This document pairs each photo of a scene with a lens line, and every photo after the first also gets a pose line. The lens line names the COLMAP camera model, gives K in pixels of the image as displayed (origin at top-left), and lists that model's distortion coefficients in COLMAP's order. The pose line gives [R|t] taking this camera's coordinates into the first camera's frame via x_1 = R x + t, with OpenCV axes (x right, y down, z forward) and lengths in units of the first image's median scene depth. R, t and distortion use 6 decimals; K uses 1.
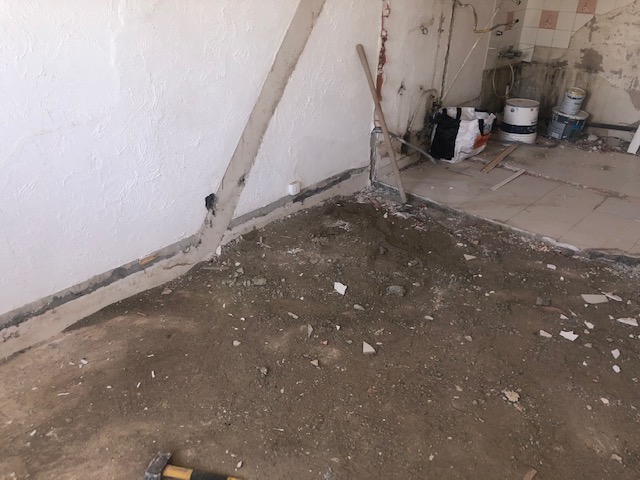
lens RADIAL K [[533.9, 0, 320.0], [0, 533.9, 240.0], [0, 0, 1]] dist [0.028961, -0.014205]
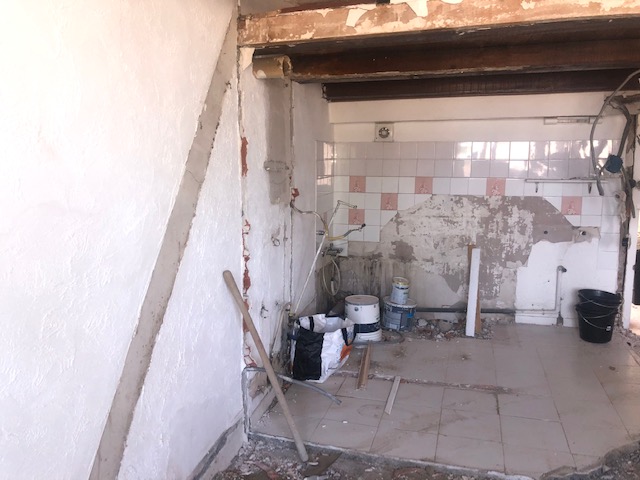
lens RADIAL K [[534.1, 0, 320.0], [0, 534.1, 240.0], [0, 0, 1]] dist [-0.009223, -0.004114]
pose [[0.898062, -0.080121, 0.432511, -0.133372], [0.216858, 0.936117, -0.276870, -0.162078], [-0.382698, 0.342440, 0.858066, 0.268565]]
